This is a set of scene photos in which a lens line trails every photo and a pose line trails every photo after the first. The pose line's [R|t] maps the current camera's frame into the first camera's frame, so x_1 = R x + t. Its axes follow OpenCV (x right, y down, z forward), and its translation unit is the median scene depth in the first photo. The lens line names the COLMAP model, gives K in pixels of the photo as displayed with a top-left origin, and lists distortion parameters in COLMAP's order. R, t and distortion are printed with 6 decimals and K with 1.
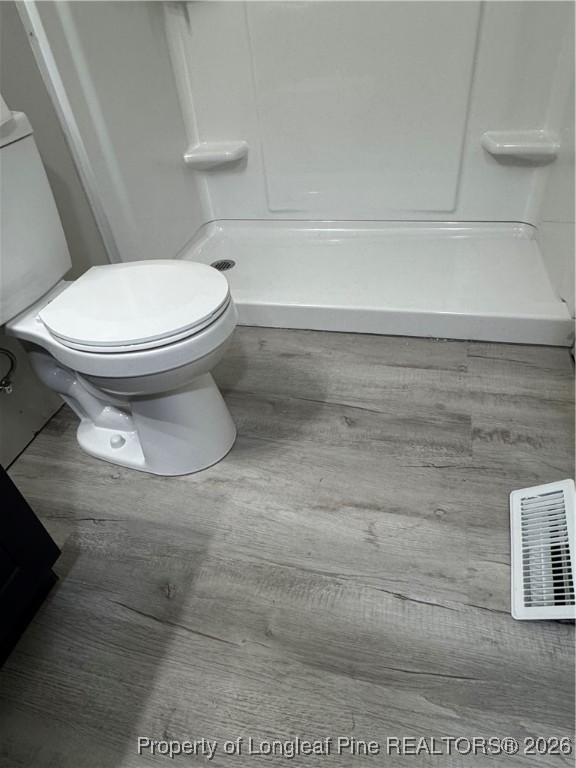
lens RADIAL K [[476.0, 0, 283.7], [0, 476.0, 382.1], [0, 0, 1]] dist [-0.006442, 0.000965]
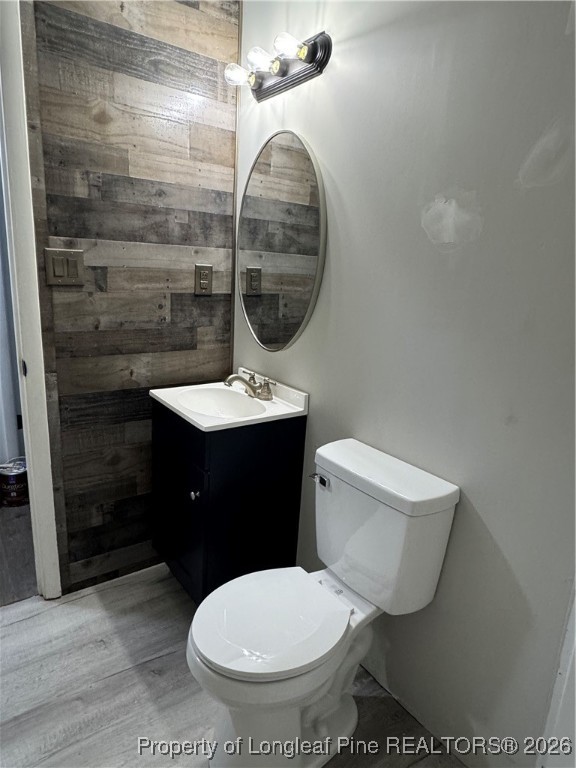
lens RADIAL K [[476.0, 0, 283.7], [0, 476.0, 382.1], [0, 0, 1]] dist [-0.006442, 0.000965]
pose [[-0.633979, 0.243138, -0.734135, 0.317637], [-0.491848, 0.605794, 0.625379, -1.040862], [0.596788, 0.757560, -0.264473, 0.733418]]
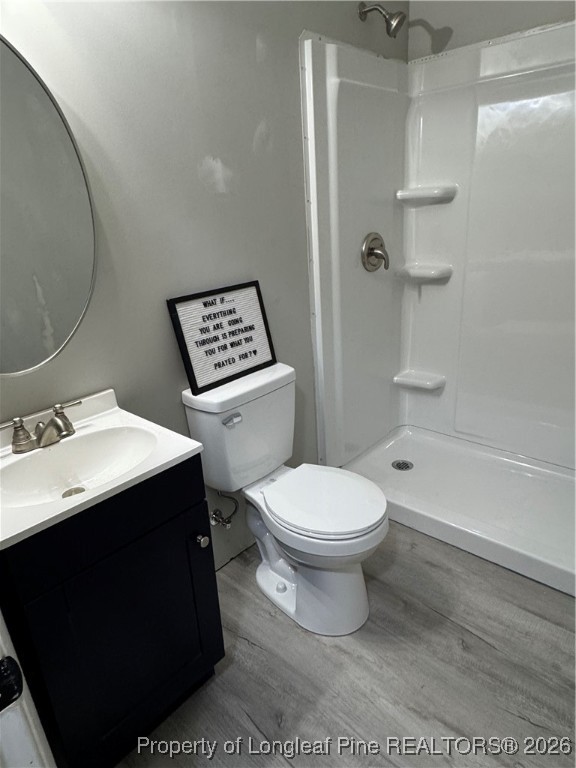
lens RADIAL K [[476.0, 0, 283.7], [0, 476.0, 382.1], [0, 0, 1]] dist [-0.006442, 0.000965]
pose [[0.887917, 0.199970, -0.414265, 0.099730], [-0.314754, 0.920855, -0.230122, -0.104768], [0.335461, 0.334721, 0.880584, -0.385109]]
